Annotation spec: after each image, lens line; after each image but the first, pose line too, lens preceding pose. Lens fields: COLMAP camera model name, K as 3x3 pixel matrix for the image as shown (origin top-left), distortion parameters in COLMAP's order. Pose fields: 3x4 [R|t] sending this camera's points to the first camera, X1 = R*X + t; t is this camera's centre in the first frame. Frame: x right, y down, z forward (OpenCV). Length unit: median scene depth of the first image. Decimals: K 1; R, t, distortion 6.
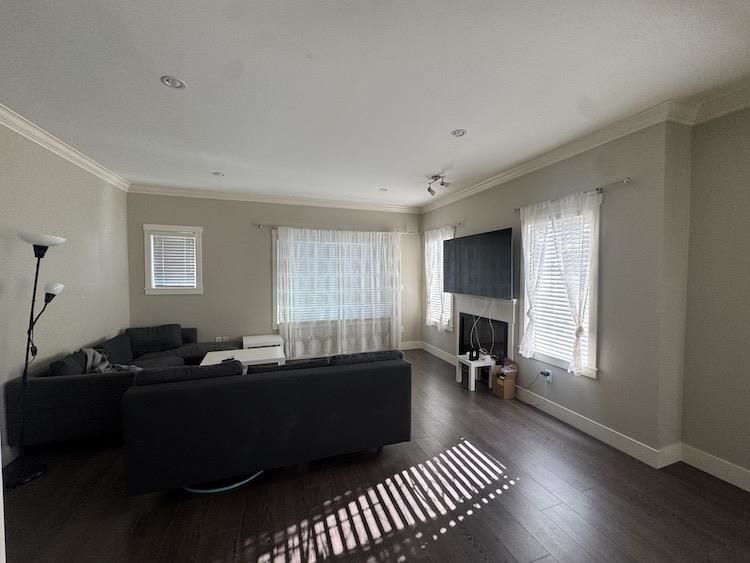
lens RADIAL K [[297.2, 0, 372.3], [0, 297.2, 278.2], [0, 0, 1]] dist [-0.006532, 0.000337]
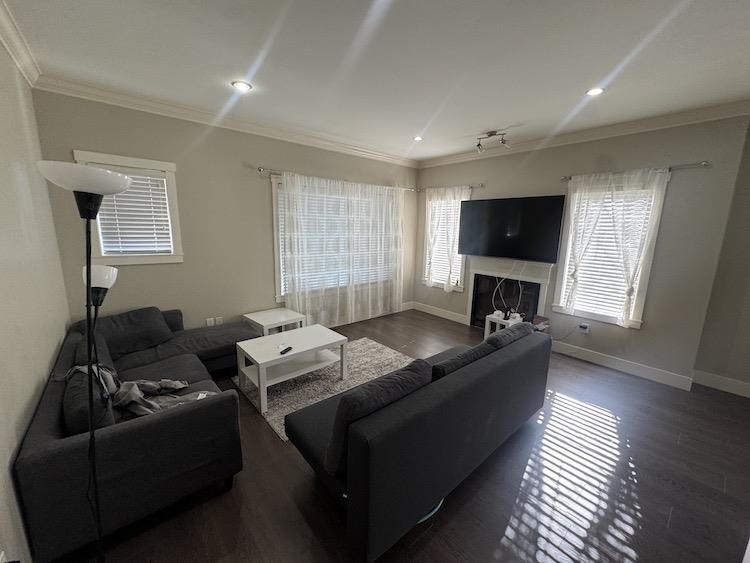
lens RADIAL K [[297.2, 0, 372.0], [0, 297.2, 276.7], [0, 0, 1]] dist [-0.006532, 0.000337]
pose [[0.932693, -0.041923, 0.358226, -0.384639], [-0.013662, 0.988402, 0.151242, -0.024136], [-0.360412, -0.145957, 0.921303, 0.167872]]
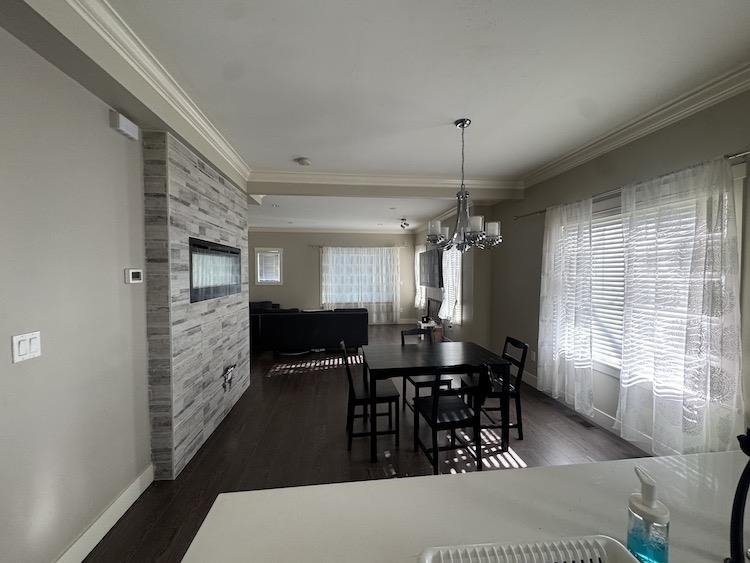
lens RADIAL K [[297.2, 0, 375.2], [0, 297.2, 278.6], [0, 0, 1]] dist [-0.006532, 0.000337]
pose [[0.978398, 0.003409, -0.206704, 0.330505], [-0.004145, 0.999987, -0.003131, 0.016406], [0.206691, 0.003920, 0.978398, -0.607907]]
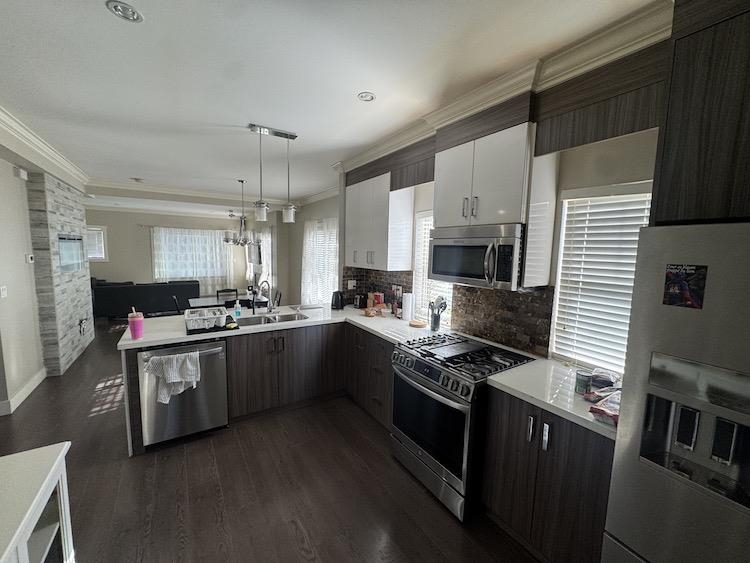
lens RADIAL K [[297.2, 0, 376.1], [0, 297.2, 279.5], [0, 0, 1]] dist [-0.006532, 0.000337]
pose [[0.964868, -0.003956, 0.262704, 0.542093], [-0.016484, 0.997005, 0.075557, -0.004236], [-0.262217, -0.077233, 0.961914, -1.187015]]
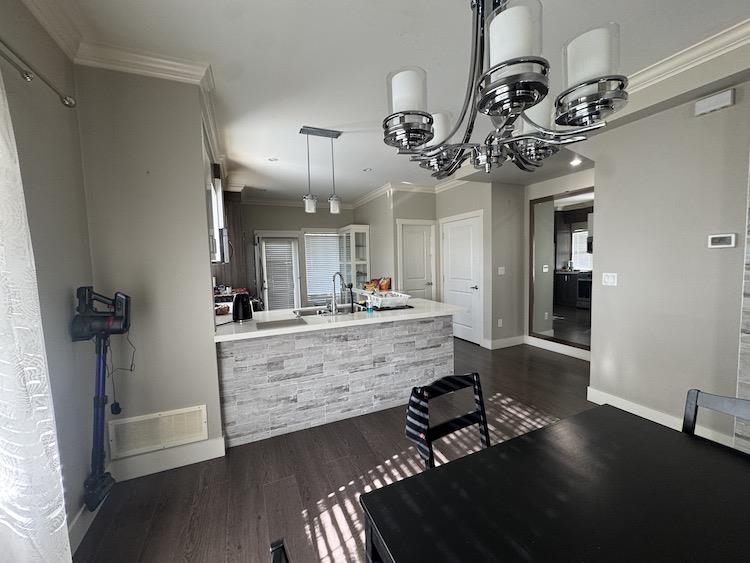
lens RADIAL K [[297.2, 0, 374.3], [0, 297.2, 281.1], [0, 0, 1]] dist [-0.006532, 0.000337]
pose [[-0.995566, 0.033159, -0.088030, 0.455344], [0.024833, 0.995258, 0.094046, 0.018304], [0.090731, 0.091443, -0.991668, 0.099416]]
